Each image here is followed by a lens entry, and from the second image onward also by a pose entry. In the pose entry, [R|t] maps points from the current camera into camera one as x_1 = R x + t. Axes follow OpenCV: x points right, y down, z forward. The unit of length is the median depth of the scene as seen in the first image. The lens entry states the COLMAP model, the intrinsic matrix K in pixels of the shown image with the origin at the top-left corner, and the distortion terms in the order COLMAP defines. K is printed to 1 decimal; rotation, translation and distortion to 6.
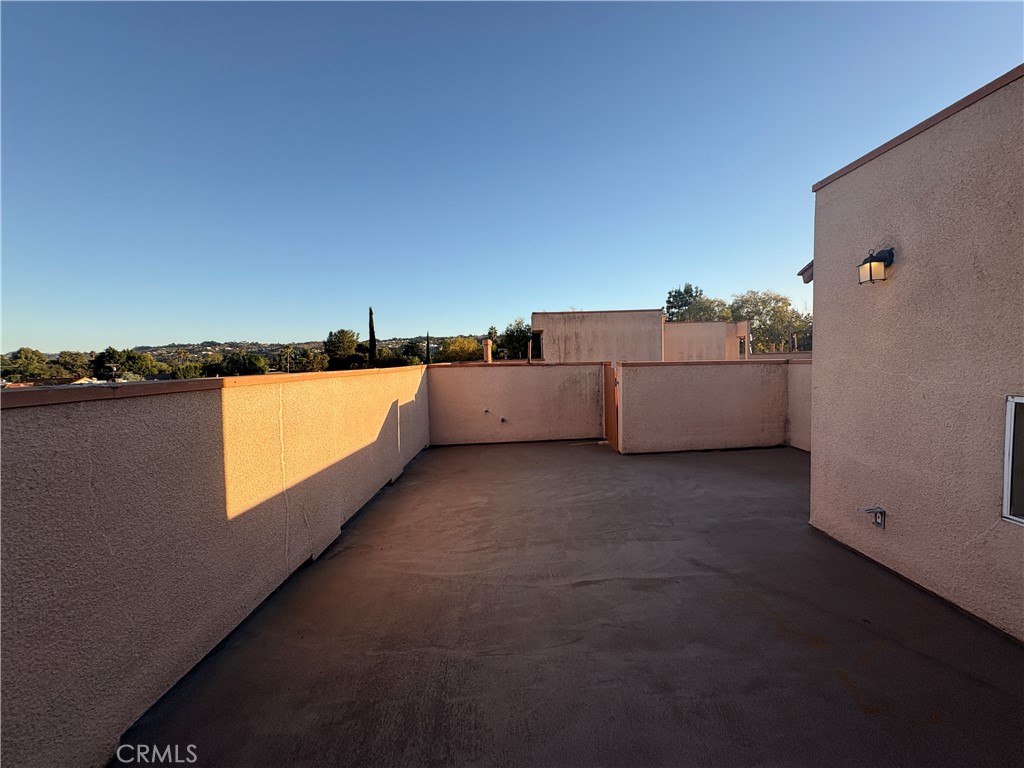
lens RADIAL K [[408.5, 0, 511.3], [0, 408.5, 382.3], [0, 0, 1]] dist [0.000907, 0.000487]
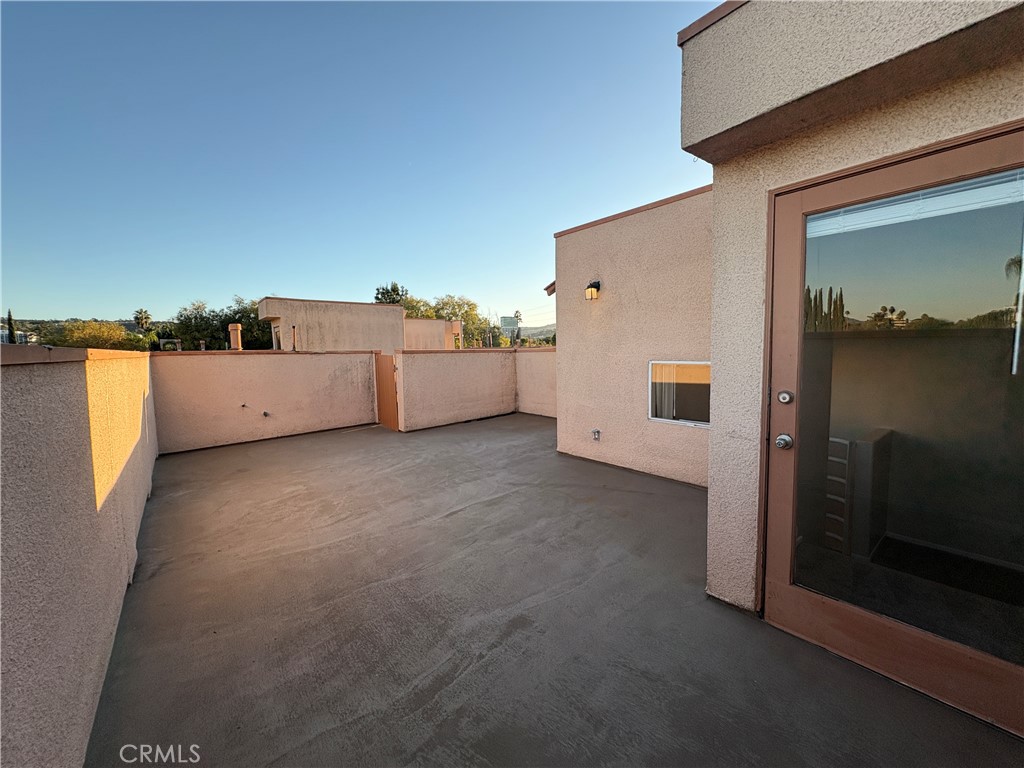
lens RADIAL K [[408.5, 0, 511.9], [0, 408.5, 381.6], [0, 0, 1]] dist [0.000907, 0.000487]
pose [[0.771218, -0.039088, 0.635370, -0.303563], [0.033024, 0.999226, 0.021388, 0.034117], [-0.635714, 0.004487, 0.771912, -0.074606]]
